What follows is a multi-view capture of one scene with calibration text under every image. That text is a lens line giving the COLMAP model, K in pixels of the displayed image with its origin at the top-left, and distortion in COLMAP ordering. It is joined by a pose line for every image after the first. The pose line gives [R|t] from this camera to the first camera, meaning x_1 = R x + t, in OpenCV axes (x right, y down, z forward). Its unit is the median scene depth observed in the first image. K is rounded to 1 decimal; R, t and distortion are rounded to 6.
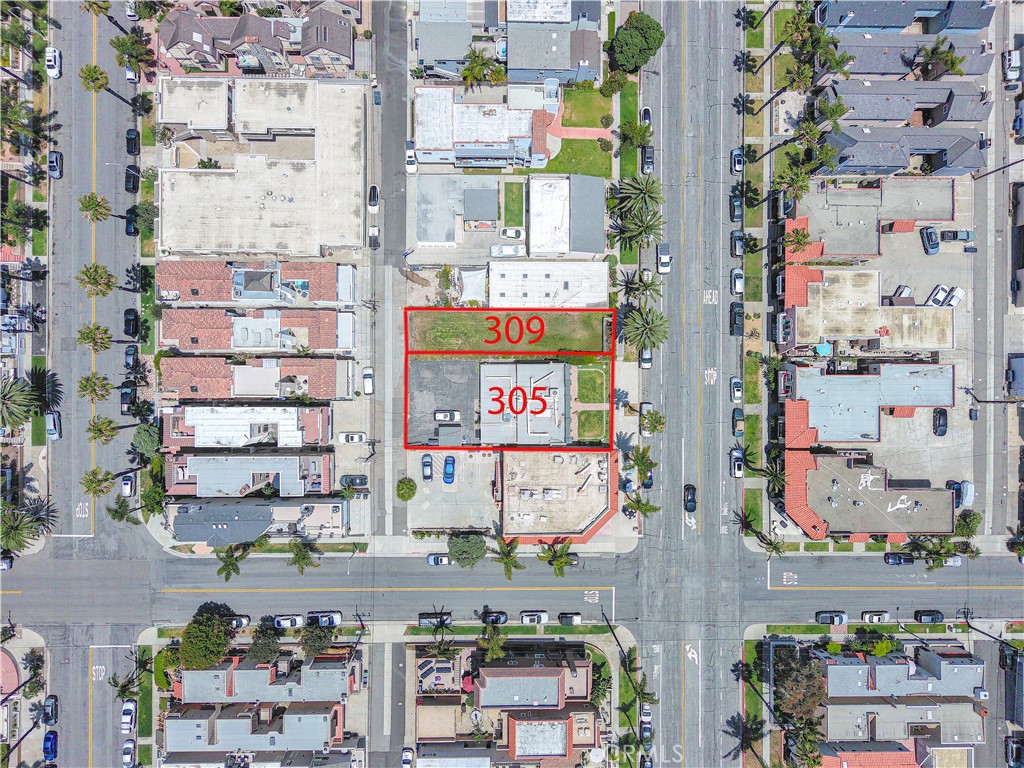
lens RADIAL K [[685.0, 0, 512.0], [0, 685.0, 384.0], [0, 0, 1]] dist [0.001874, 0.002528]
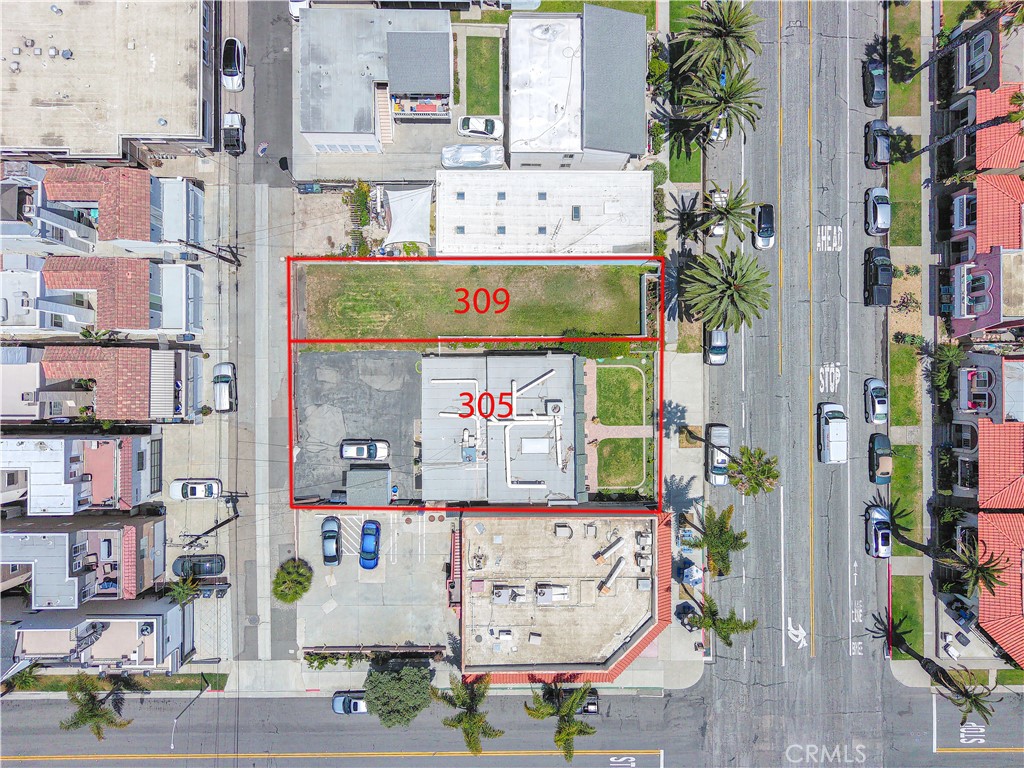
lens RADIAL K [[685.0, 0, 512.0], [0, 685.0, 384.0], [0, 0, 1]] dist [0.001874, 0.002528]
pose [[0.999927, -0.003065, -0.011678, 0.032614], [0.003022, 0.999989, -0.003669, -0.004801], [0.011689, 0.003634, 0.999925, 0.435976]]
